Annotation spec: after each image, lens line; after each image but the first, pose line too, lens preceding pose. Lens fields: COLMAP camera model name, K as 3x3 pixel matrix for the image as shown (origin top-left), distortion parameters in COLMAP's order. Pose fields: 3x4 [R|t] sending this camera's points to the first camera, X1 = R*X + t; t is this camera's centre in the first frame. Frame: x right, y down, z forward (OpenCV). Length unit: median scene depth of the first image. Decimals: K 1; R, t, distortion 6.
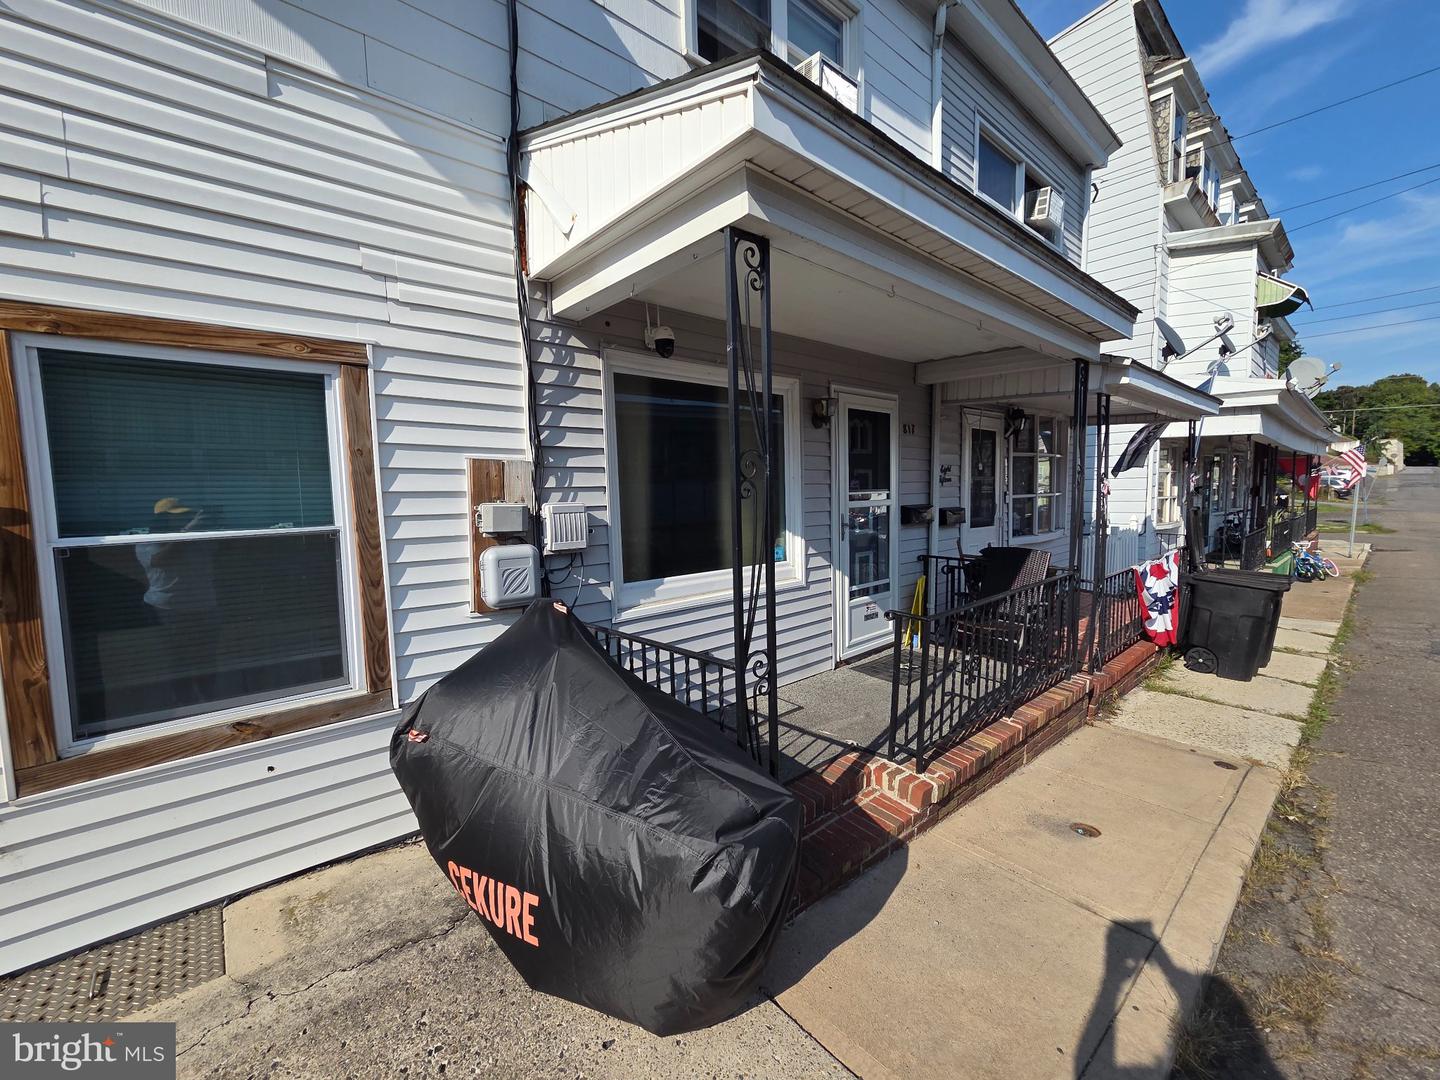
lens RADIAL K [[592.8, 0, 716.2], [0, 592.8, 541.6], [0, 0, 1]] dist [-0.000169, -0.000556]
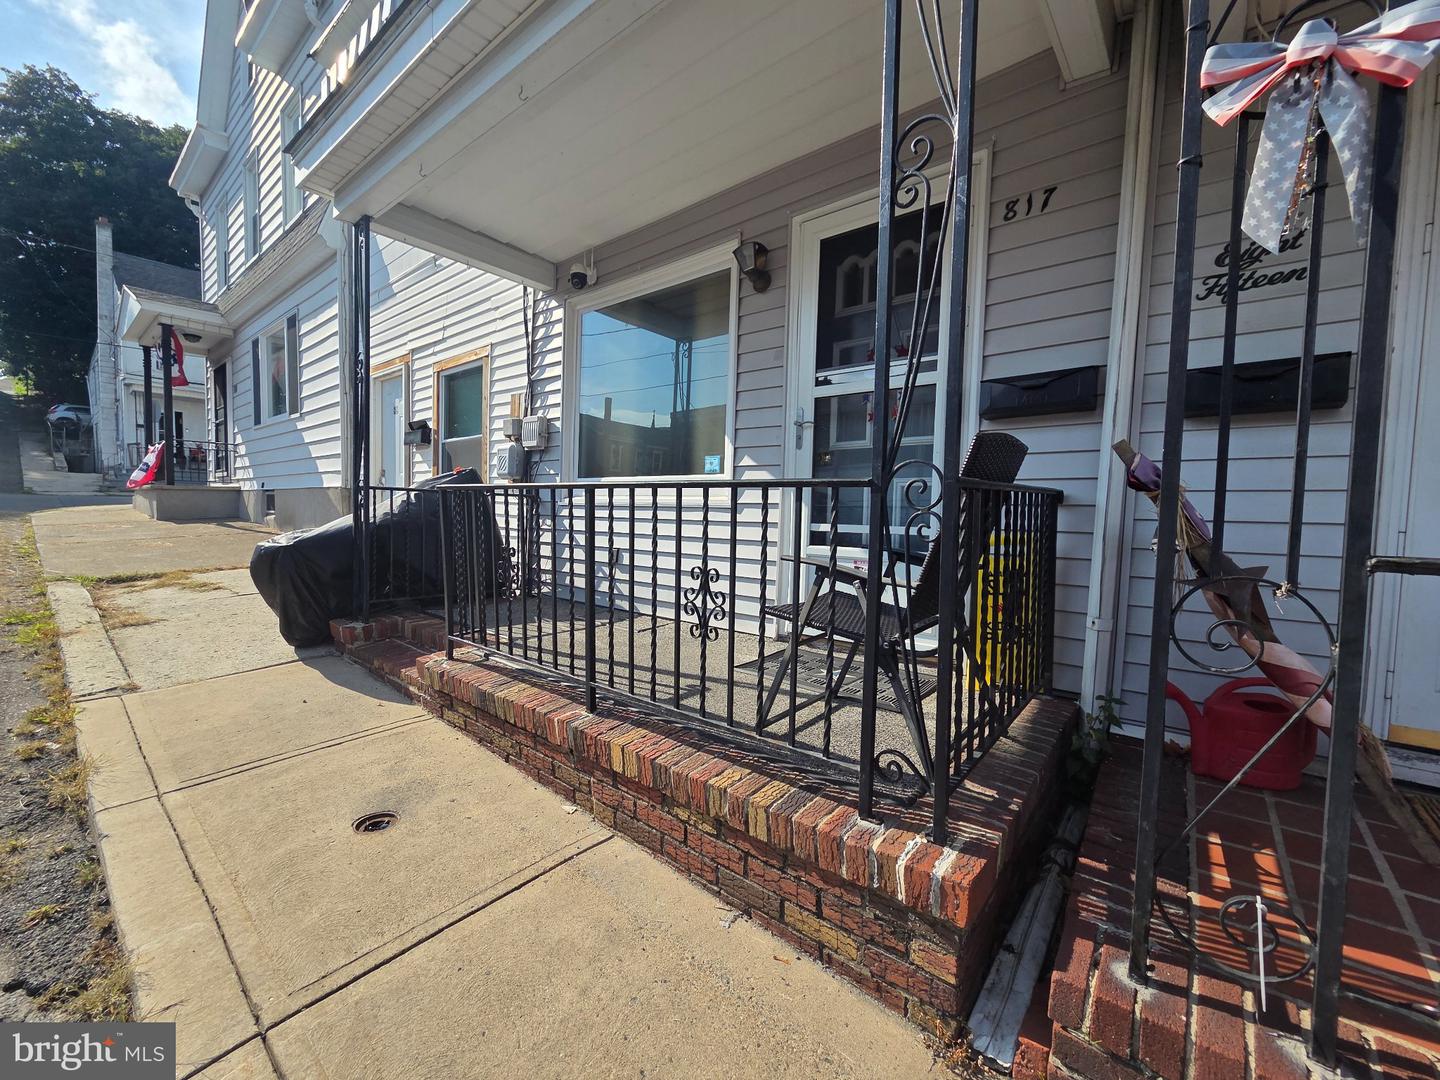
lens RADIAL K [[592.8, 0, 716.2], [0, 592.8, 541.6], [0, 0, 1]] dist [-0.000169, -0.000556]
pose [[0.140501, 0.074801, -0.987251, 1.222545], [-0.111643, 0.991979, 0.059271, 0.102482], [0.983766, 0.101892, 0.147725, 1.176099]]
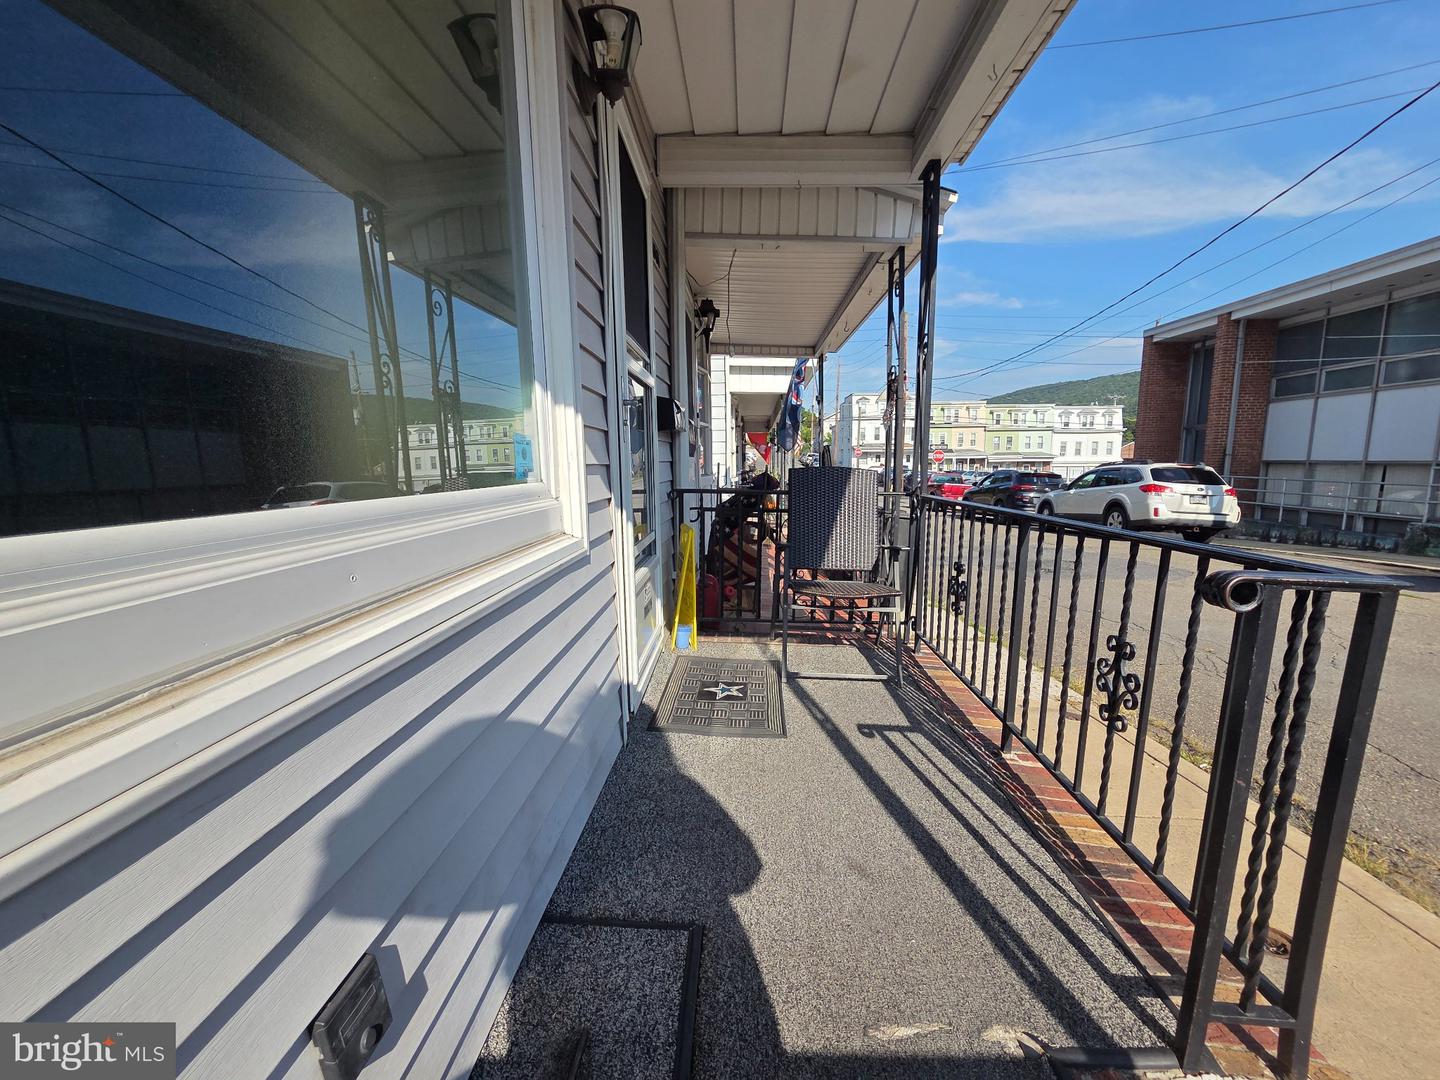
lens RADIAL K [[592.8, 0, 716.2], [0, 592.8, 541.6], [0, 0, 1]] dist [-0.000169, -0.000556]
pose [[0.704742, -0.082217, 0.704684, -0.066818], [0.052844, 0.996587, 0.063425, 0.067289], [-0.707493, -0.007460, 0.706681, 0.933021]]
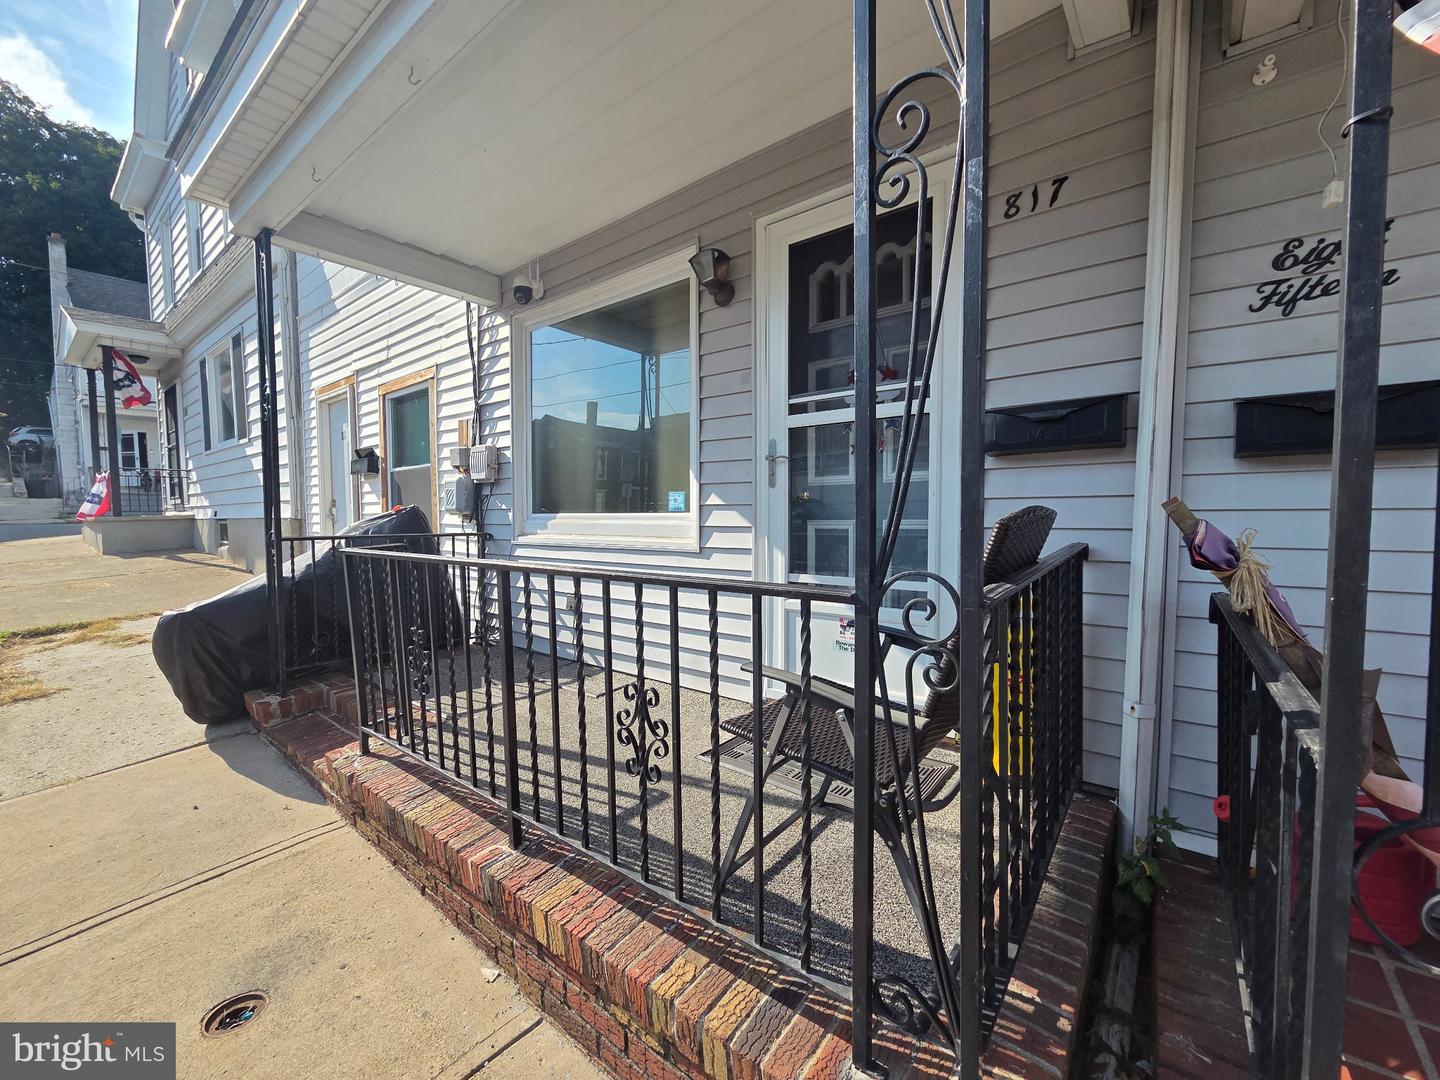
lens RADIAL K [[592.8, 0, 716.2], [0, 592.8, 541.6], [0, 0, 1]] dist [-0.000169, -0.000556]
pose [[0.161018, 0.068839, -0.984548, 1.094218], [-0.080377, 0.995166, 0.056436, 0.032605], [0.983673, 0.070048, 0.165773, 1.224283]]
